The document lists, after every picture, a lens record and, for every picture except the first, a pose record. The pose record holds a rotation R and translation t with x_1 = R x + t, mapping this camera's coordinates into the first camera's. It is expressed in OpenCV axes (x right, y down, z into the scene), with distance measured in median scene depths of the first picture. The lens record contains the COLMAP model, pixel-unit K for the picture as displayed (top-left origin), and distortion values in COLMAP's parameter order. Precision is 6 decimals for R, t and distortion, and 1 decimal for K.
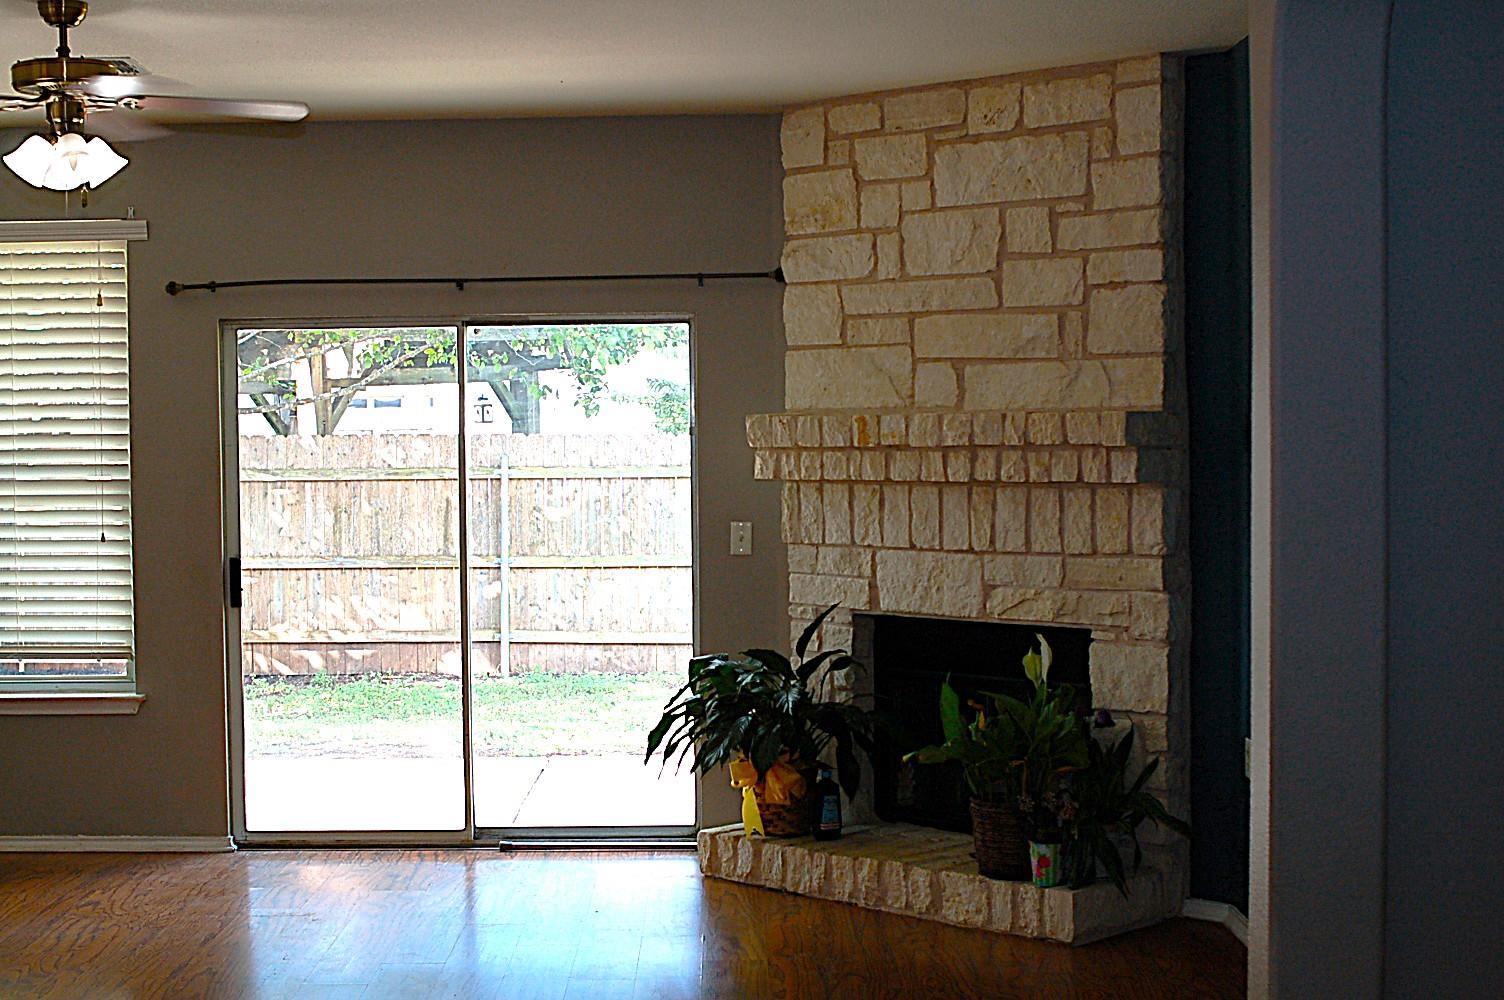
lens RADIAL K [[2256.7, 0, 741.7], [0, 2256.7, 493.3], [0, 0, 1]] dist [-0.130406, 0.000000]
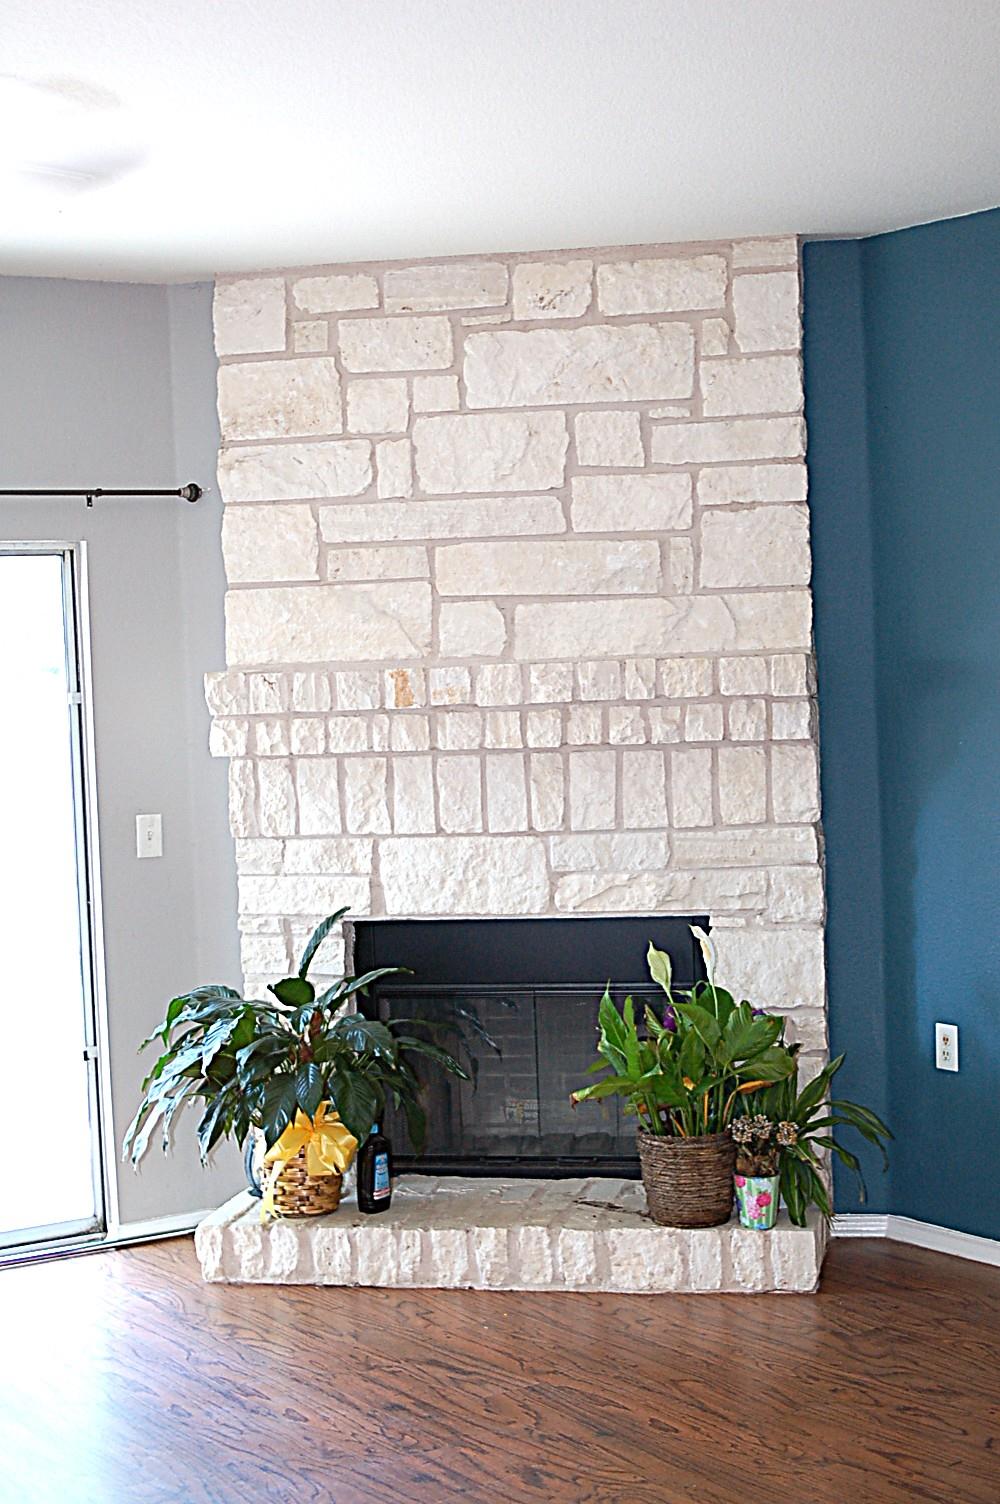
lens RADIAL K [[2256.7, 0, 502.5], [0, 2256.7, 765.2], [0, 0, 1]] dist [-0.130406, 0.000000]
pose [[0.826152, -0.045088, 0.561640, -0.371451], [0.043989, 0.998912, 0.015484, -0.012033], [-0.561727, 0.011914, 0.827237, 0.338447]]
